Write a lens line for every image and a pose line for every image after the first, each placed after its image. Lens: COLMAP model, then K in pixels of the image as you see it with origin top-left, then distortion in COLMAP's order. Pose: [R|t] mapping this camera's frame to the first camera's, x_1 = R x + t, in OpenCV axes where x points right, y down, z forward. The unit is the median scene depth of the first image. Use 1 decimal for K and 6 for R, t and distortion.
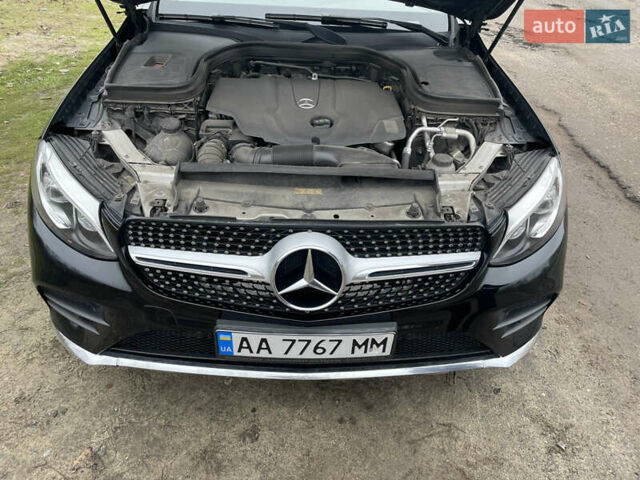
lens RADIAL K [[486.8, 0, 322.7], [0, 486.8, 239.4], [0, 0, 1]] dist [0.076928, -0.099385]
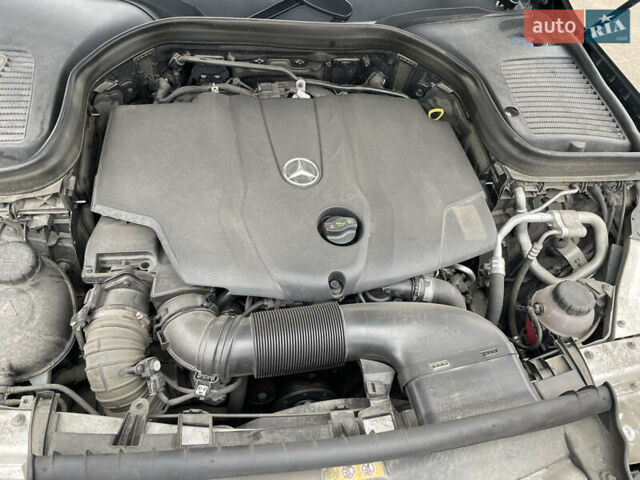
lens RADIAL K [[486.8, 0, 322.7], [0, 486.8, 239.4], [0, 0, 1]] dist [0.076928, -0.099385]
pose [[0.989097, -0.061399, 0.133853, -0.083073], [0.030082, 0.974011, 0.224496, -0.320558], [-0.144158, -0.218022, 0.965238, 0.491802]]
